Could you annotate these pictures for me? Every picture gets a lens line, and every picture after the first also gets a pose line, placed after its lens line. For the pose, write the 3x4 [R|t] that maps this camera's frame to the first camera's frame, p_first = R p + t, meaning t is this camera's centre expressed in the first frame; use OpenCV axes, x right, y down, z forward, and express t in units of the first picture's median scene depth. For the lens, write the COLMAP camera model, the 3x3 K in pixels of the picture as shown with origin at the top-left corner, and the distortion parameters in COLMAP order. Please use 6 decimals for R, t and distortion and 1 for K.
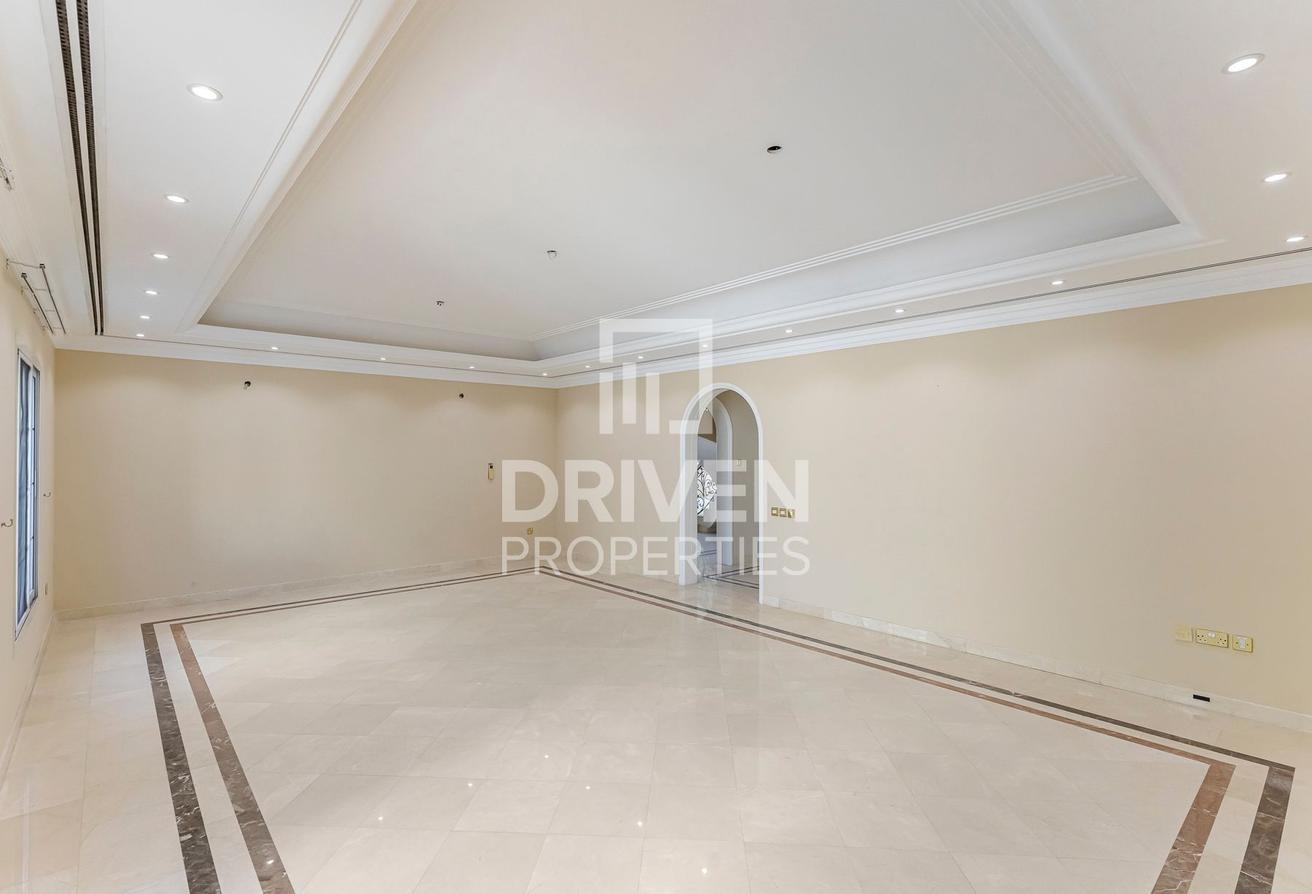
lens RADIAL K [[617.3, 0, 665.0], [0, 617.3, 444.2], [0, 0, 1]] dist [0.002327, 0.000005]
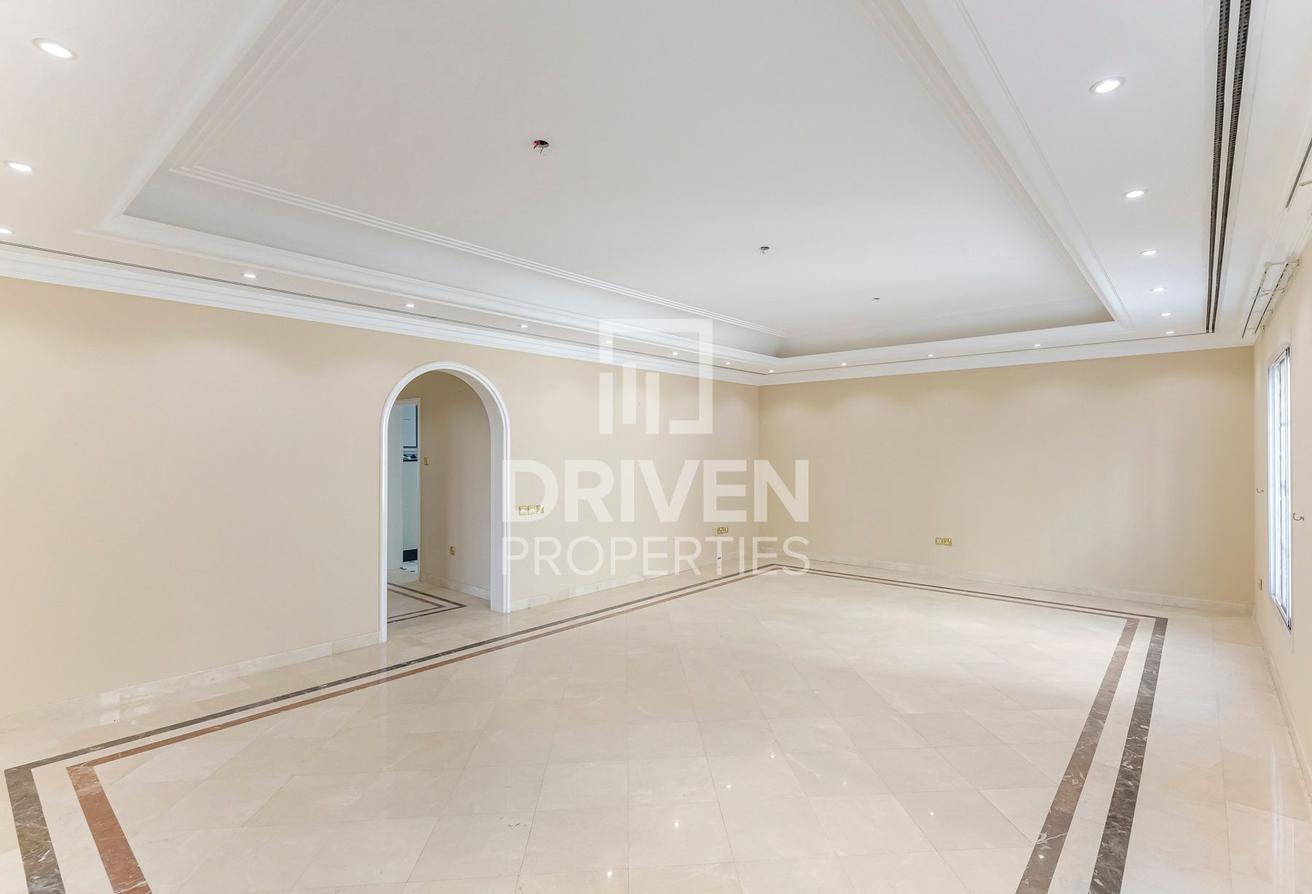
lens RADIAL K [[617.3, 0, 665.0], [0, 617.3, 444.2], [0, 0, 1]] dist [0.002327, 0.000005]
pose [[-0.125629, 0.008891, 0.992037, -0.790769], [-0.013640, 0.999850, -0.010688, 0.012299], [-0.991984, -0.014874, -0.125489, 0.880800]]
